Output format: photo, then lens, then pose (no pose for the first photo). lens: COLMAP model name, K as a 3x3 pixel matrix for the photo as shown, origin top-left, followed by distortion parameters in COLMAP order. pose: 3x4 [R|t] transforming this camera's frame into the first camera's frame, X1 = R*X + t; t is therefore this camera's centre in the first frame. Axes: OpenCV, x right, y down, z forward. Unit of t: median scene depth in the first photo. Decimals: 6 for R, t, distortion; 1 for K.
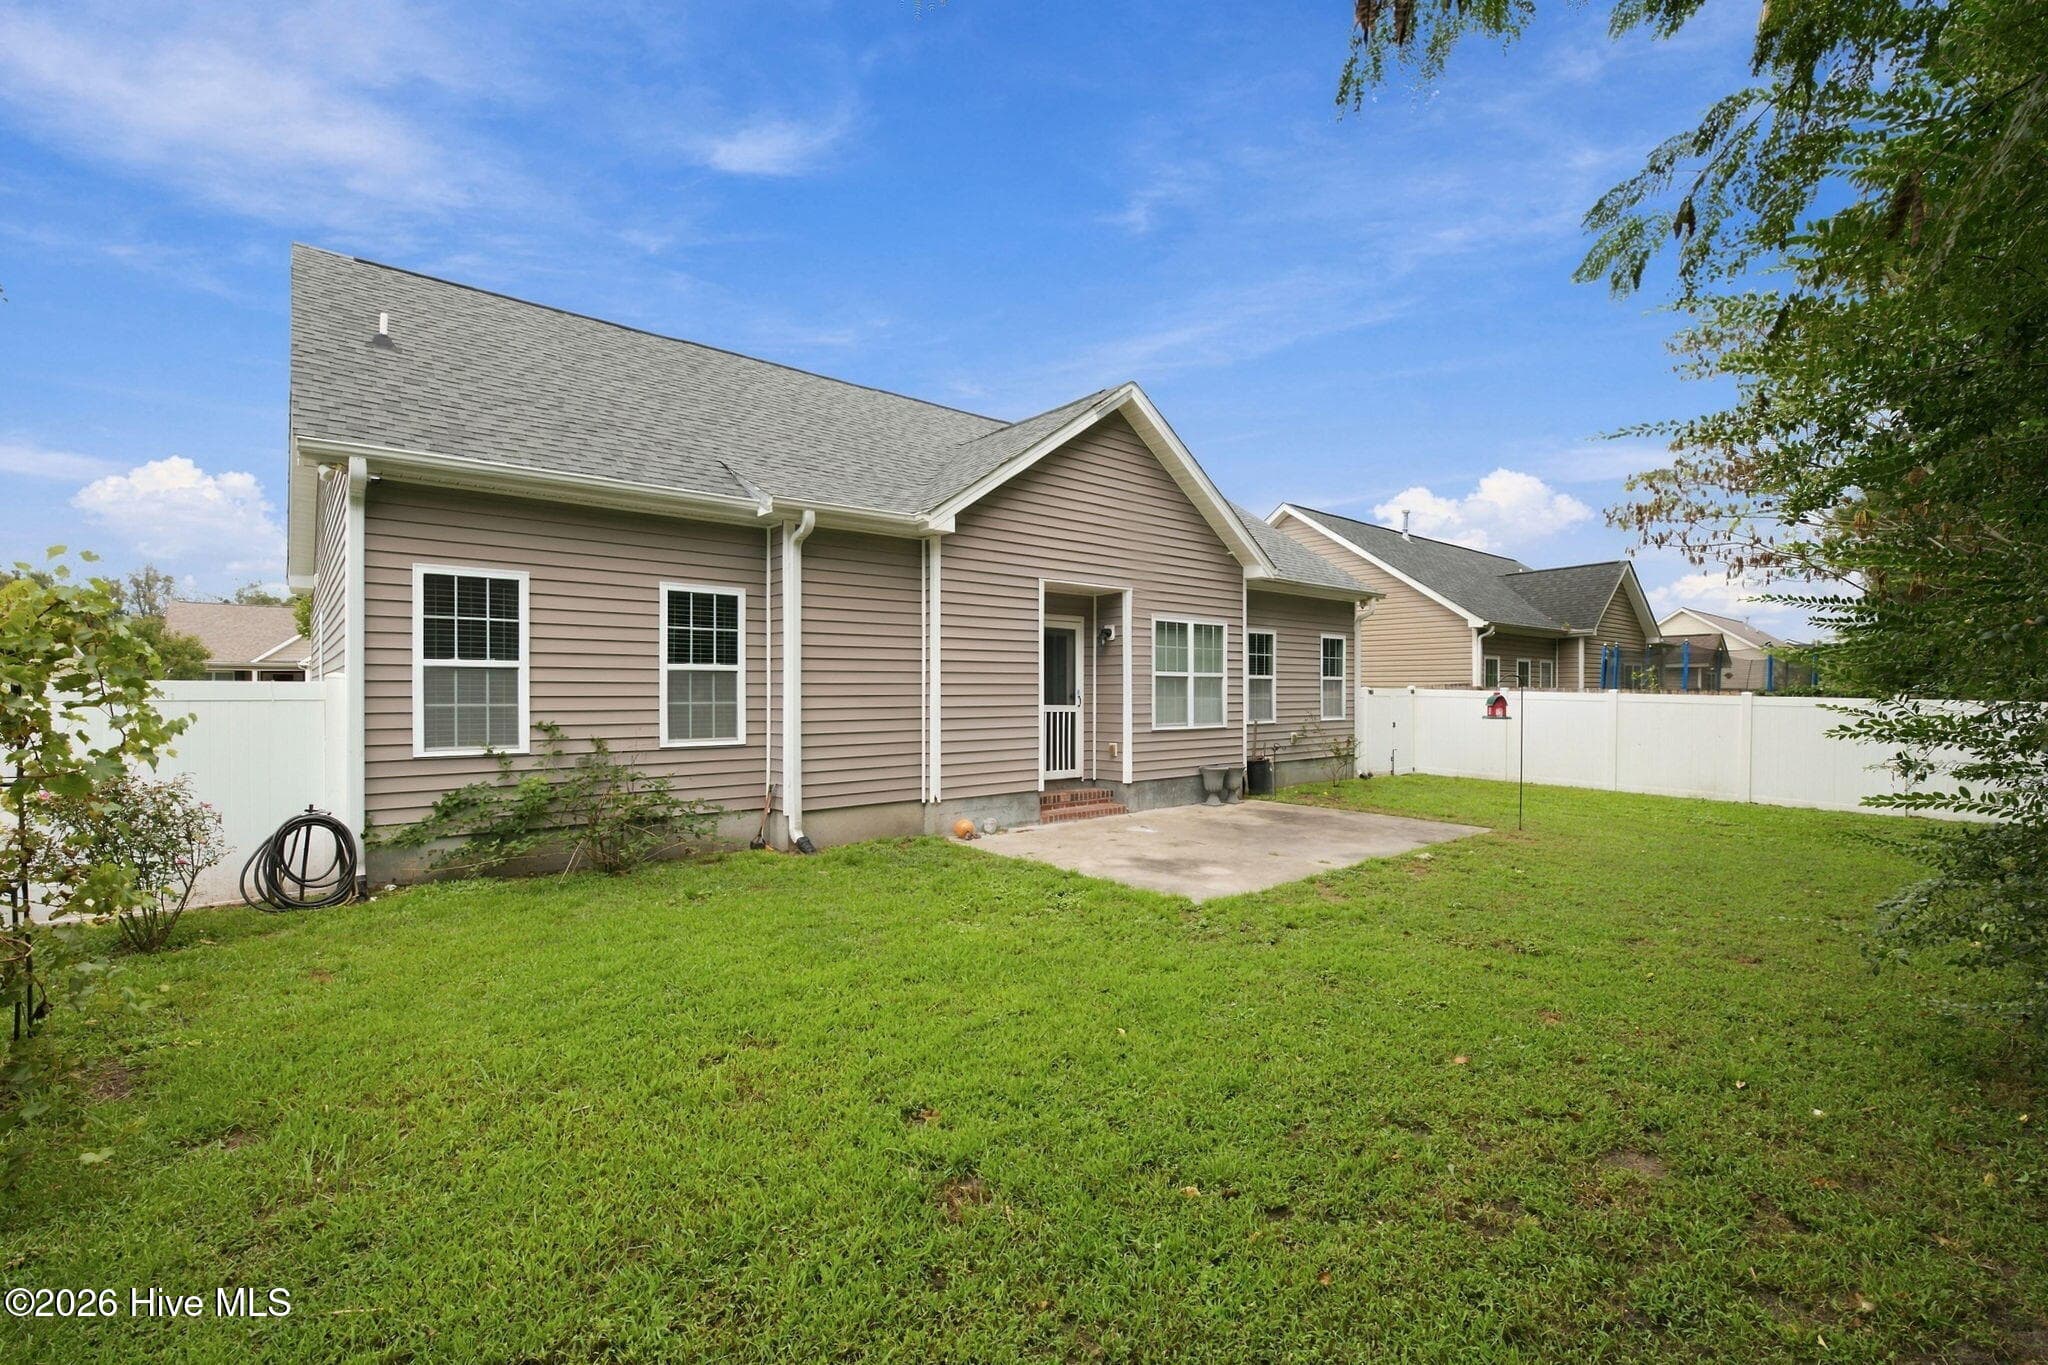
lens RADIAL K [[851.2, 0, 1027.6], [0, 851.2, 697.6], [0, 0, 1]] dist [-0.002452, -0.000070]
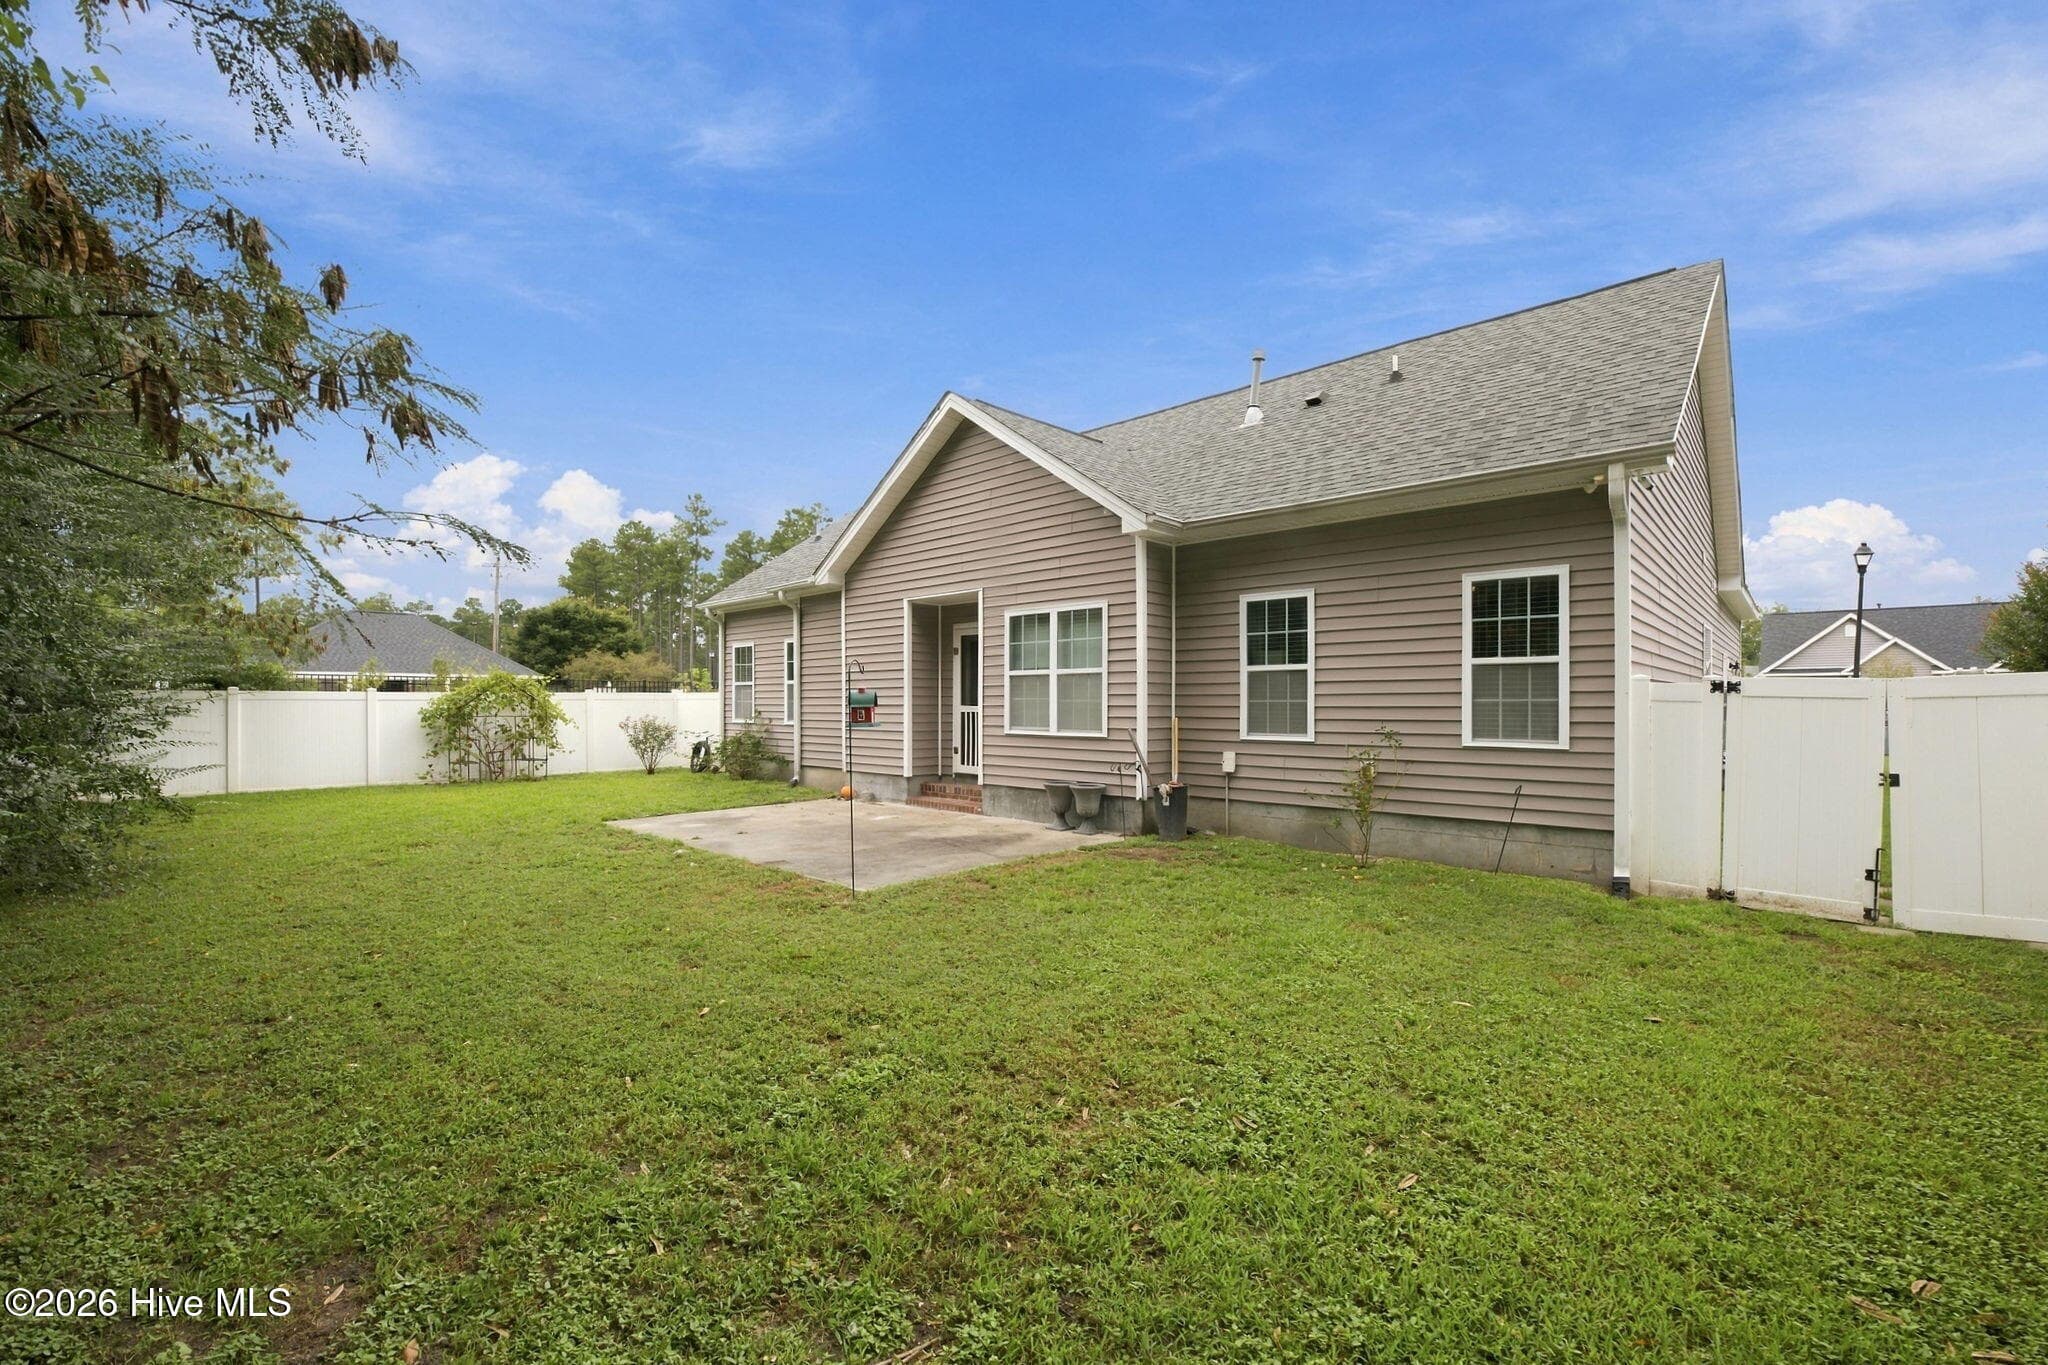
lens RADIAL K [[851.2, 0, 1027.6], [0, 851.2, 697.6], [0, 0, 1]] dist [-0.002452, -0.000070]
pose [[0.120809, 0.005143, -0.992662, 0.957782], [0.003053, 0.999980, 0.005553, -0.006087], [0.992671, -0.003701, 0.120791, 0.804476]]
